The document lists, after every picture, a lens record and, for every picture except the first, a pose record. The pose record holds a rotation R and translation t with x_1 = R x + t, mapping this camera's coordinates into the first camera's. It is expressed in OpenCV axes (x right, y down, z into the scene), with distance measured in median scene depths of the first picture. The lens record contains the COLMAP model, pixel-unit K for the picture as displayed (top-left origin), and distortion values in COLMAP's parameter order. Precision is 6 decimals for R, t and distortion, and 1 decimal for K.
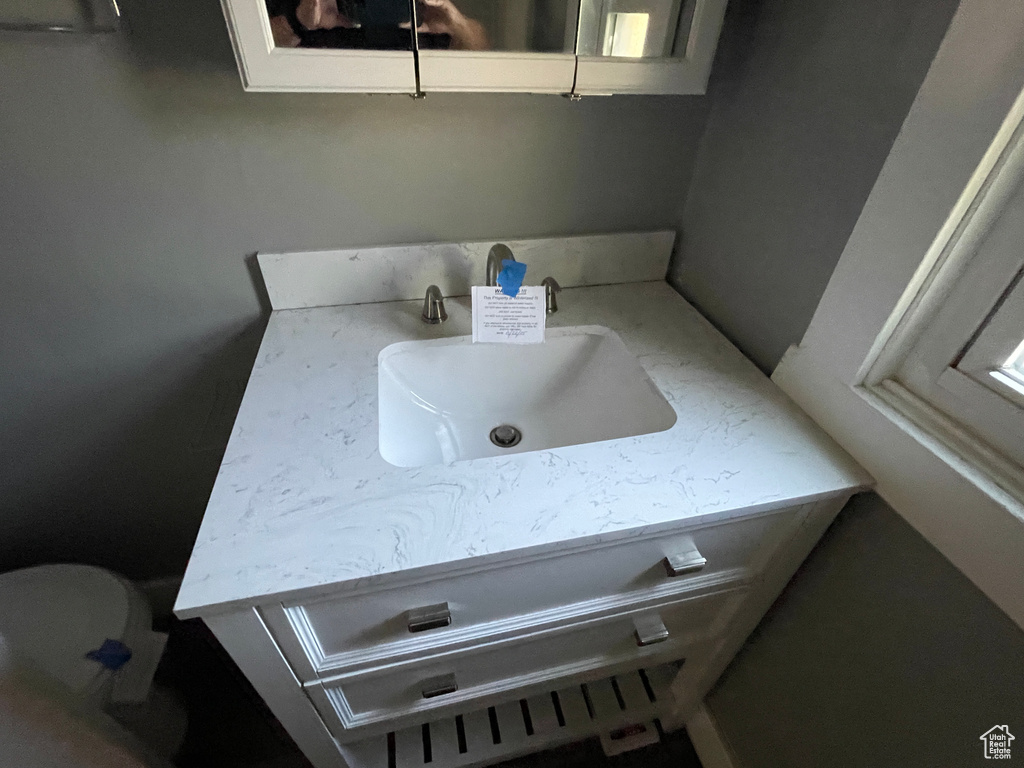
lens RADIAL K [[480.3, 0, 513.7], [0, 480.3, 383.4], [0, 0, 1]] dist [-0.012053, 0.003740]
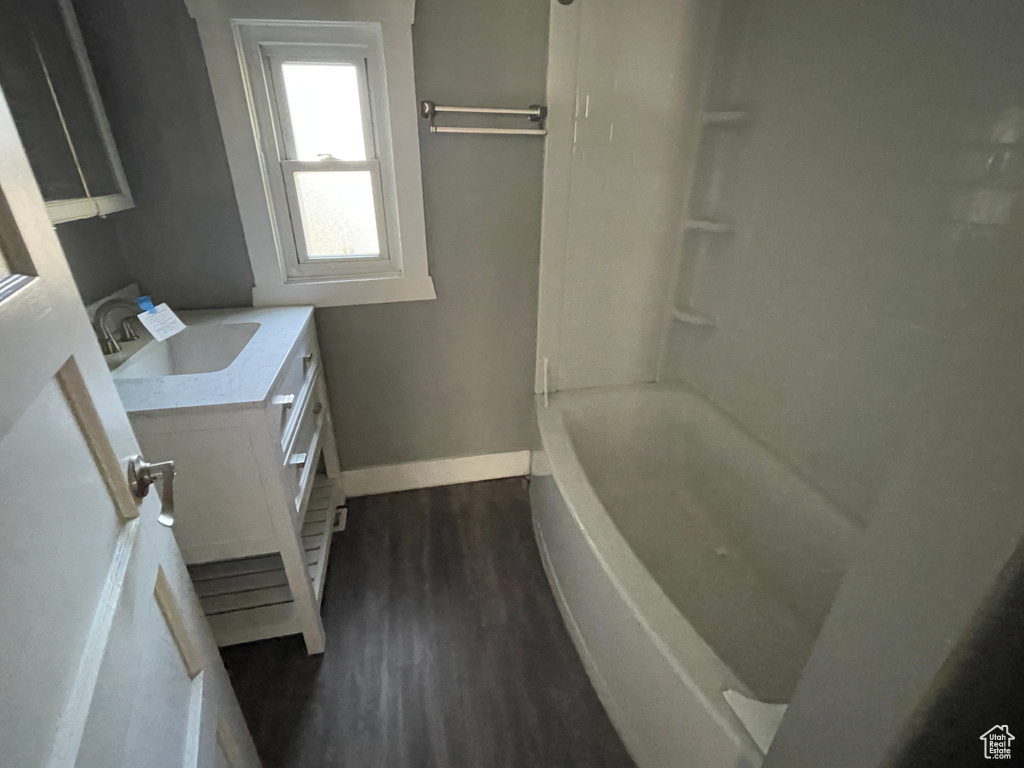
lens RADIAL K [[480.3, 0, 506.7], [0, 480.3, 382.4], [0, 0, 1]] dist [-0.012053, 0.003740]
pose [[0.027698, -0.467530, 0.883543, -1.665158], [0.606501, 0.710463, 0.356931, 0.166987], [-0.794600, 0.525983, 0.303235, -0.486612]]
